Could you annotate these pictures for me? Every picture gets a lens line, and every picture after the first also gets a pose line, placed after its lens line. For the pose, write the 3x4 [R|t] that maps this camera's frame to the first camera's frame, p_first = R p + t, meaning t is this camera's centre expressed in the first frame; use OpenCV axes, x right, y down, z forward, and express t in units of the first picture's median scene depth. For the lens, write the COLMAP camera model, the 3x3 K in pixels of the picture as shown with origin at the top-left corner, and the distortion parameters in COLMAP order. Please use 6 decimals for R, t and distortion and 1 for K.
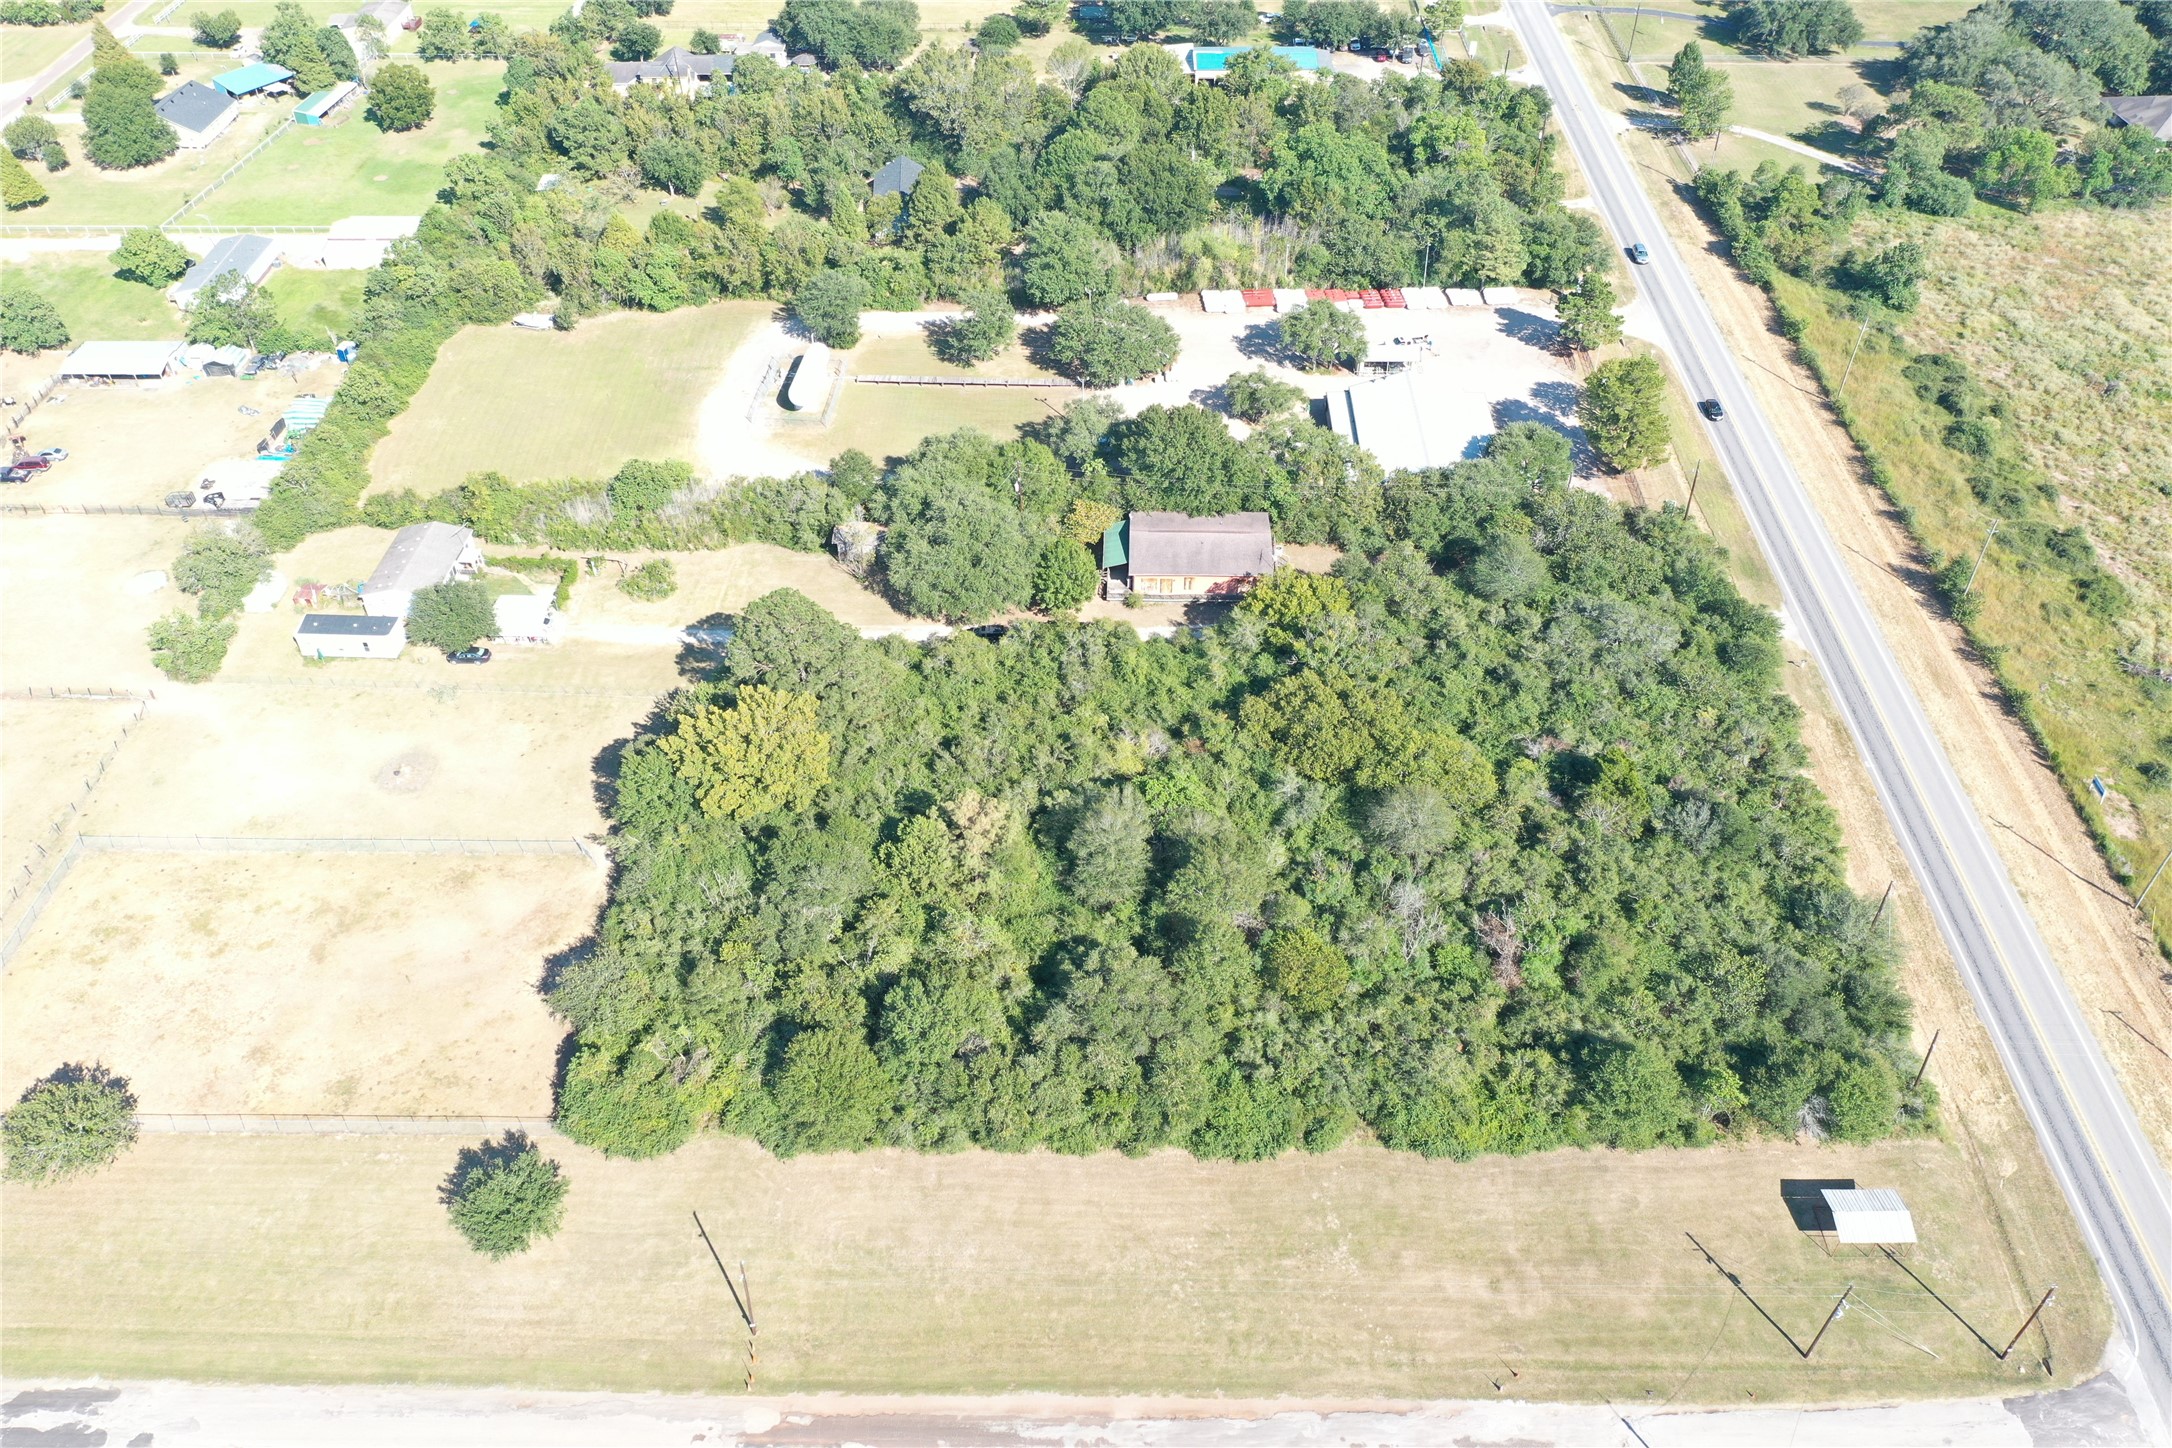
lens RADIAL K [[1695.9, 0, 1086.0], [0, 1695.9, 724.0], [0, 0, 1]] dist [-0.006916, -0.002806]
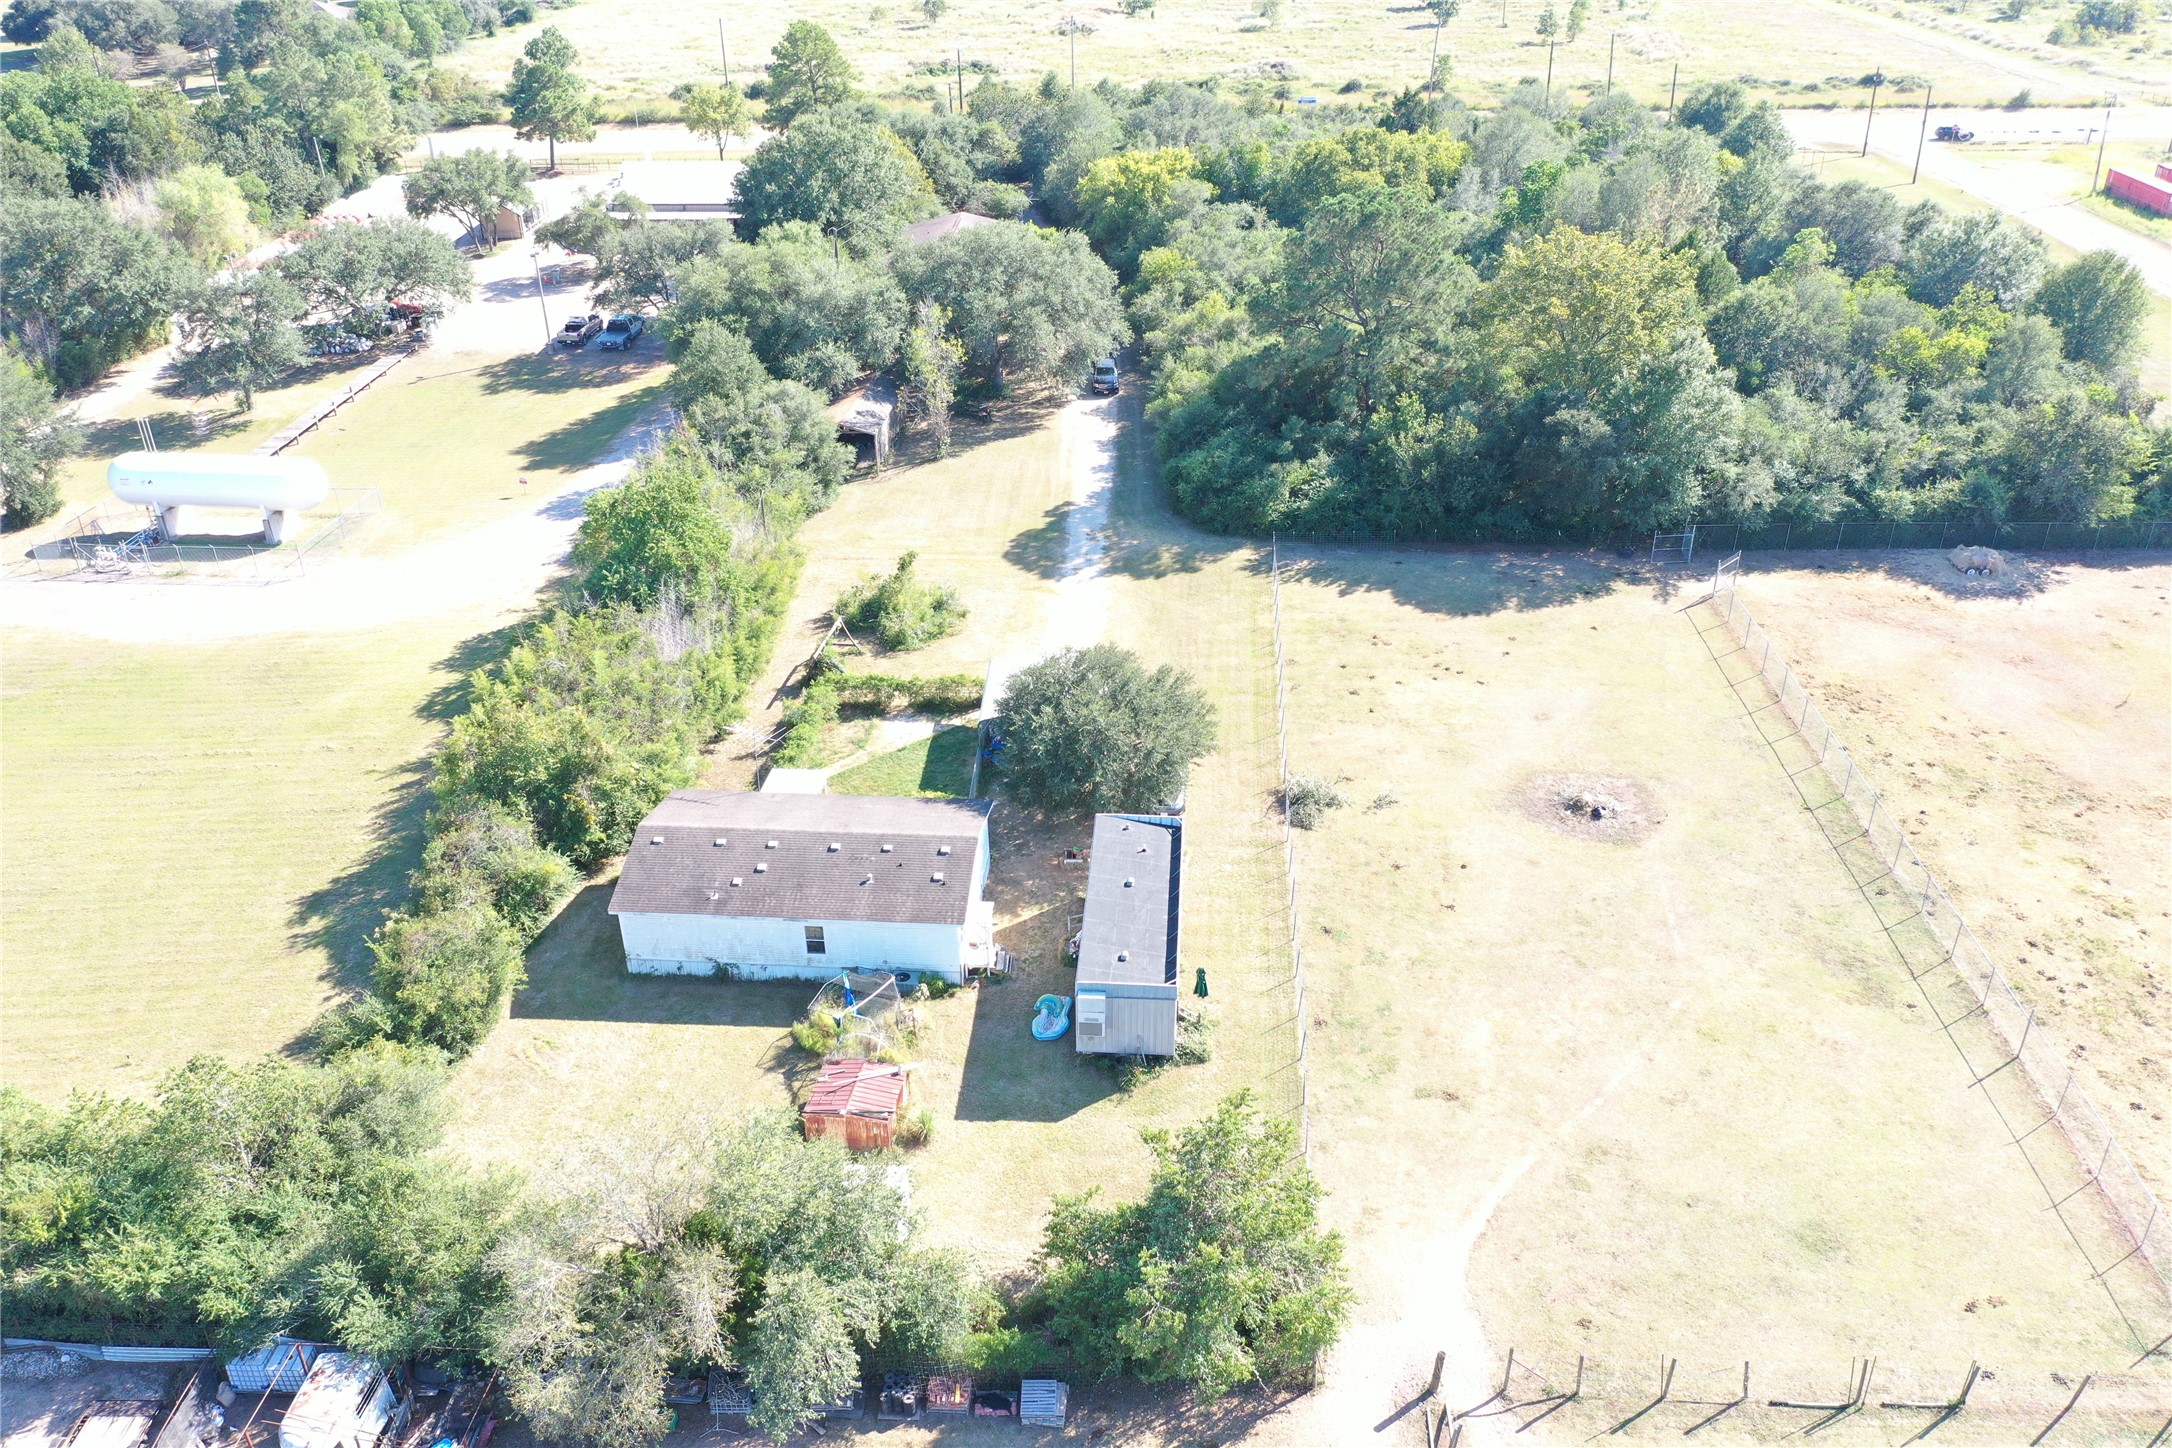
lens RADIAL K [[1695.9, 0, 1086.0], [0, 1695.9, 724.0], [0, 0, 1]] dist [-0.006916, -0.002806]
pose [[0.012019, -0.482493, 0.875817, -0.741600], [0.672989, 0.651712, 0.349797, -0.211264], [-0.739555, 0.585211, 0.332545, 0.909493]]
